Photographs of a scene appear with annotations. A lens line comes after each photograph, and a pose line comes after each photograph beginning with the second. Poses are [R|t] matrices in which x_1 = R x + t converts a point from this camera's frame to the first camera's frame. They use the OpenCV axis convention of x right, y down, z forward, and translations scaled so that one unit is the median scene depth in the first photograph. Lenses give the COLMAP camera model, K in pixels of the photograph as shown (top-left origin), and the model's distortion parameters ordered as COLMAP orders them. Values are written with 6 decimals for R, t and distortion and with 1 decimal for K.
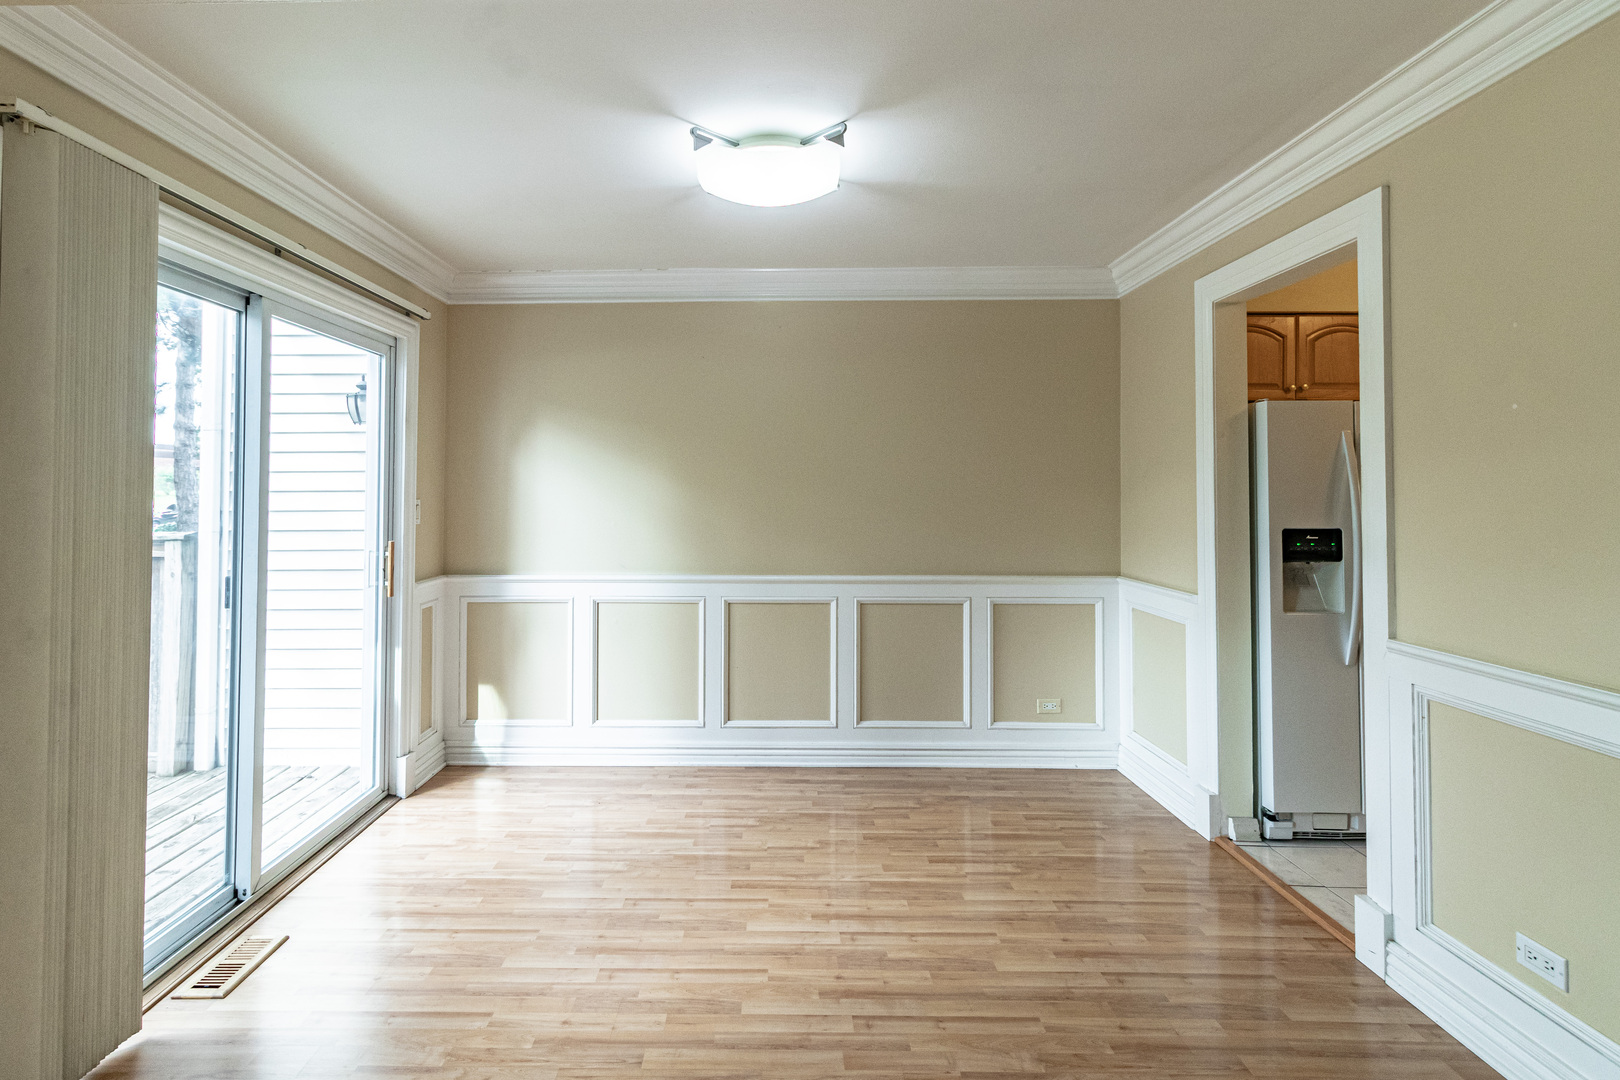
lens RADIAL K [[796.6, 0, 756.1], [0, 796.6, 468.7], [0, 0, 1]] dist [0.002064, 0.001048]
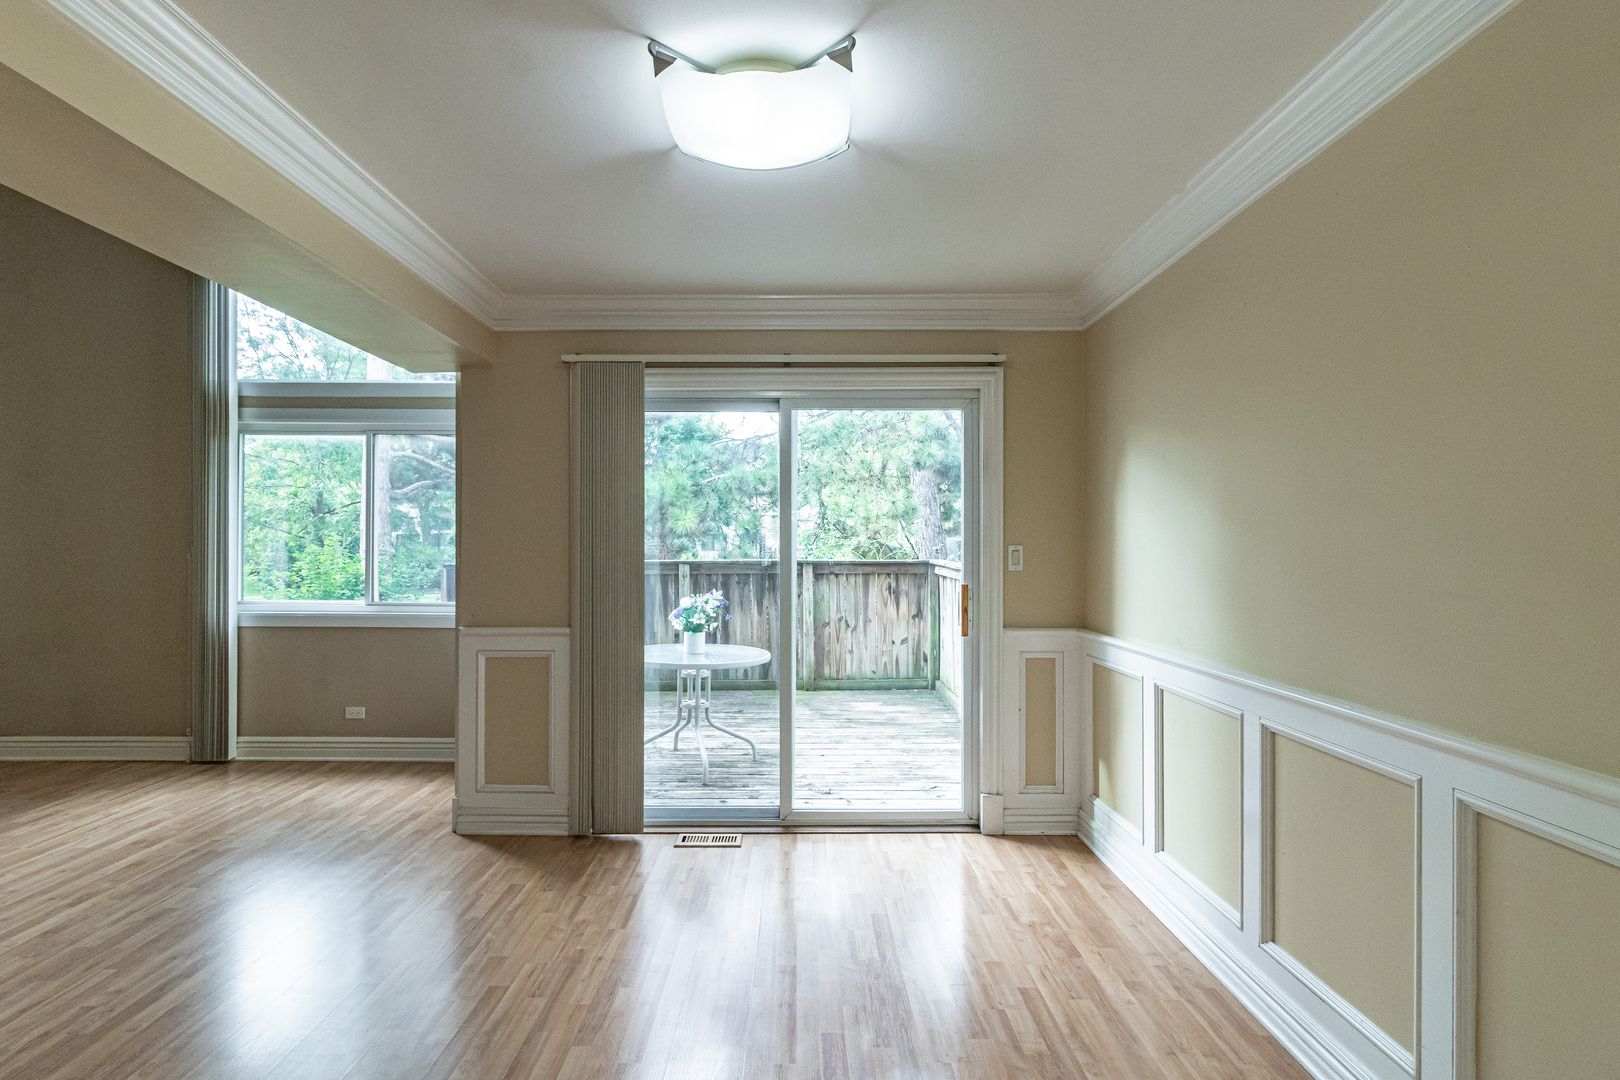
lens RADIAL K [[796.5, 0, 803.3], [0, 796.5, 547.0], [0, 0, 1]] dist [0.002350, 0.000398]
pose [[0.029011, 0.001490, -0.999578, 0.565771], [0.022438, 0.999746, 0.002142, 0.033572], [0.999327, -0.022490, 0.028970, 0.726893]]
